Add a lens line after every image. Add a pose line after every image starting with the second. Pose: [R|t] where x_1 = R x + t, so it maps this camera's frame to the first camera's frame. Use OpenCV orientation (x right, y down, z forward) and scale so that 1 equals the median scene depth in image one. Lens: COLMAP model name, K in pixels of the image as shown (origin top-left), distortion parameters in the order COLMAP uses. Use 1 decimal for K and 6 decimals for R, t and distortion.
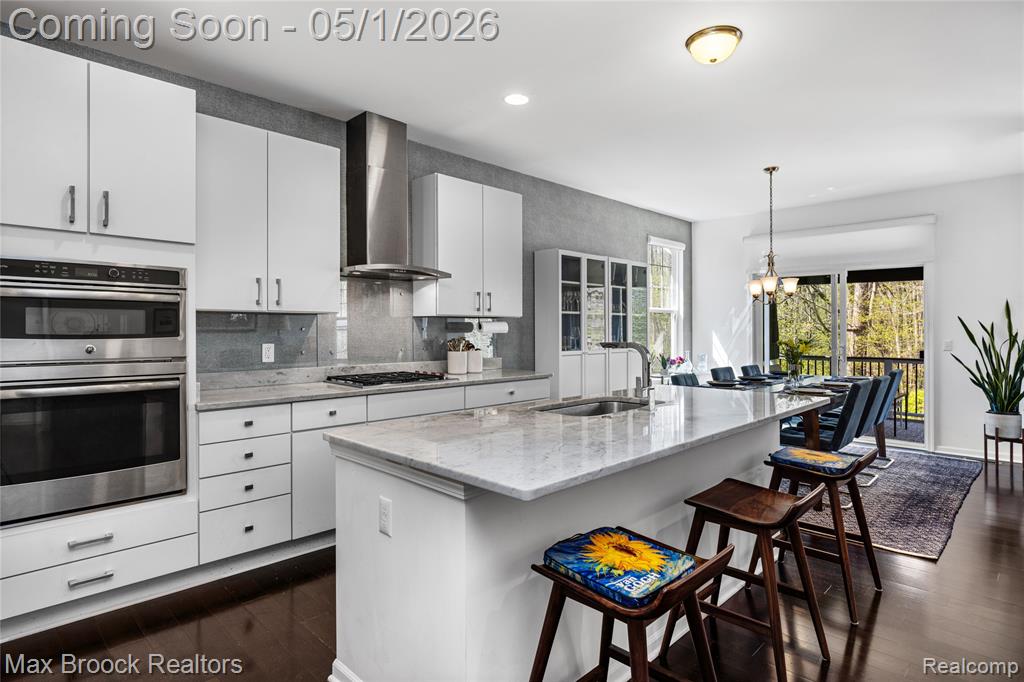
lens RADIAL K [[544.5, 0, 522.8], [0, 544.5, 322.5], [0, 0, 1]] dist [-0.000661, -0.000419]
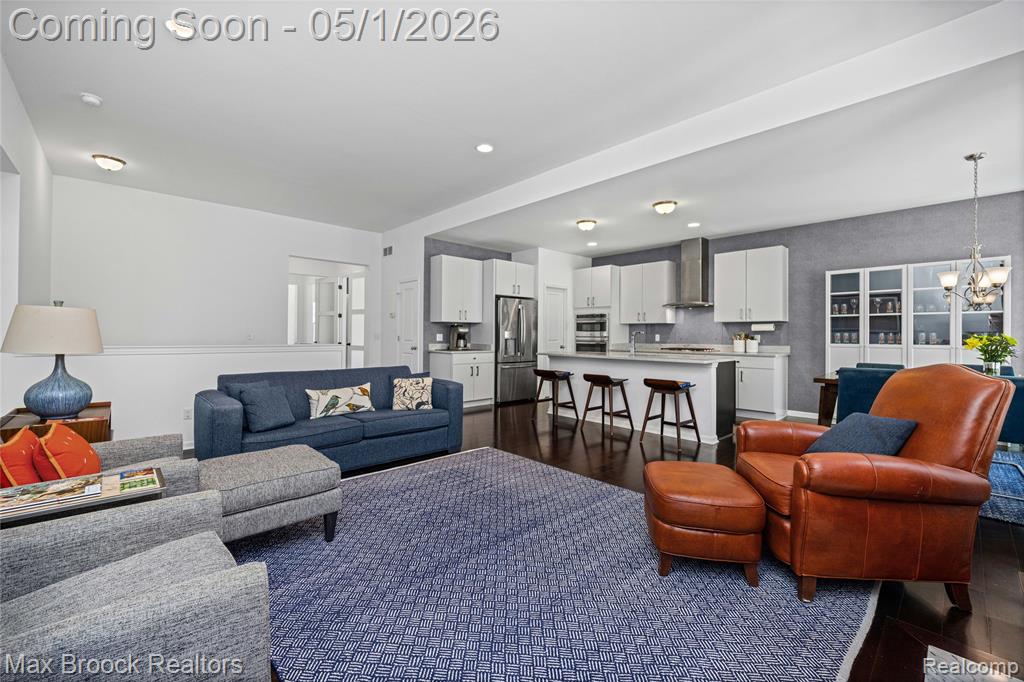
lens RADIAL K [[431.1, 0, 506.6], [0, 431.1, 336.0], [0, 0, 1]] dist [-0.010103, -0.000377]
pose [[-0.050746, 0.003485, -0.998706, 1.609254], [0.009157, 0.999953, 0.003024, 0.029435], [0.998670, -0.008992, -0.050775, 0.297227]]
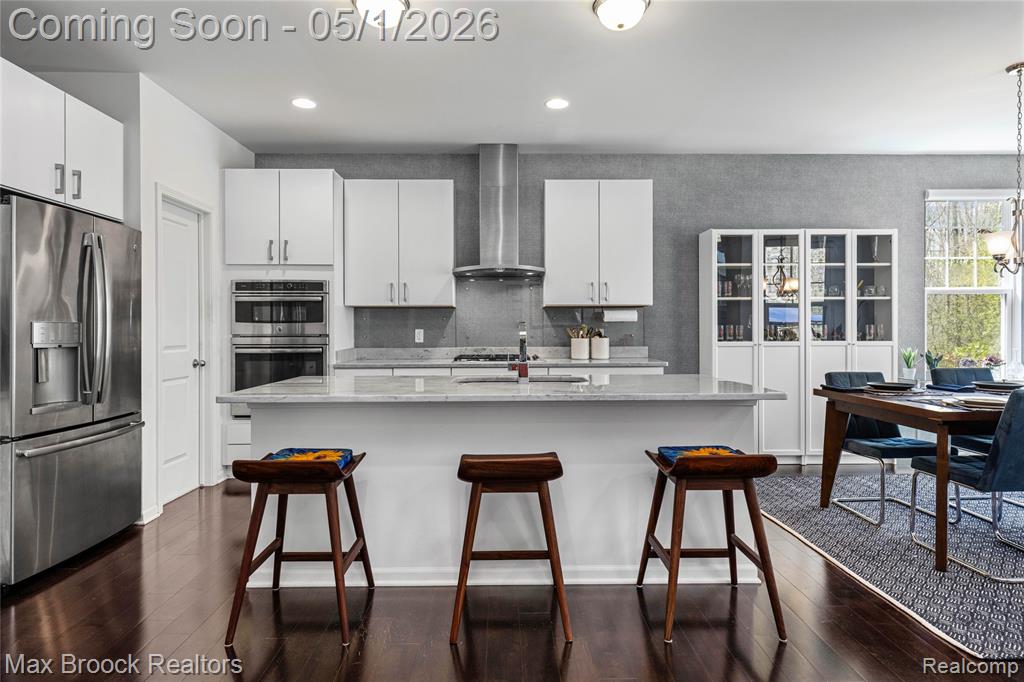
lens RADIAL K [[562.5, 0, 512.9], [0, 562.5, 331.8], [0, 0, 1]] dist [0.006675, -0.002889]
pose [[0.718727, 0.000938, -0.695291, 0.637344], [0.013260, 0.999799, 0.015055, 0.024233], [0.695166, -0.020040, 0.718570, 0.112920]]
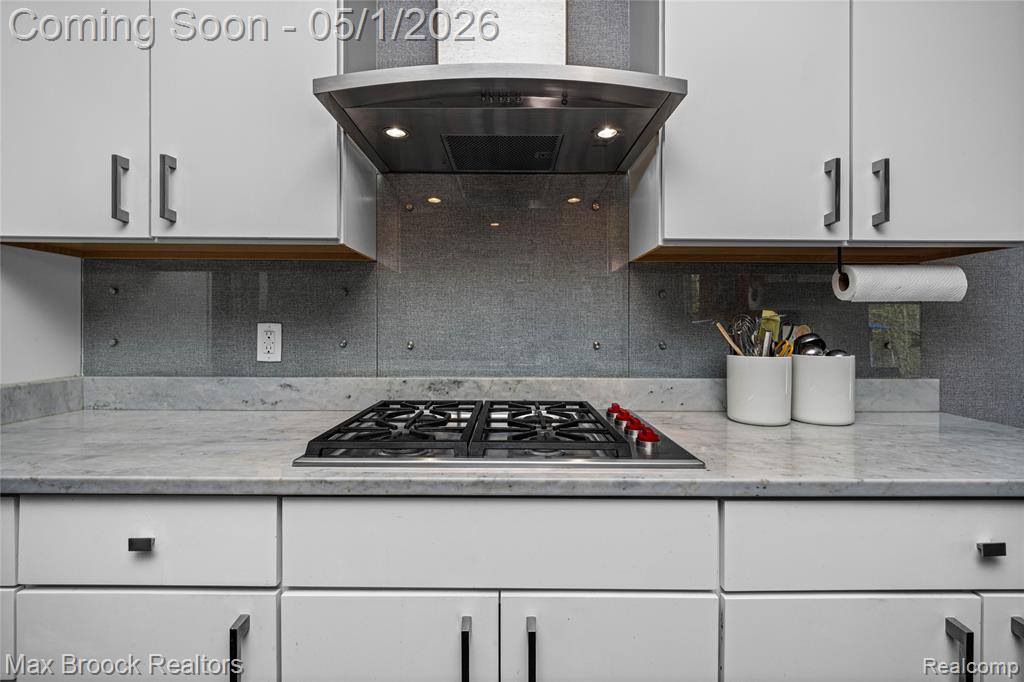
lens RADIAL K [[458.5, 0, 503.2], [0, 458.5, 337.5], [0, 0, 1]] dist [0.003379, 0.000096]
pose [[0.700295, 0.017709, -0.713634, -0.029813], [0.006148, 0.999506, 0.030835, 0.036078], [0.713827, -0.025981, 0.699840, 0.771522]]
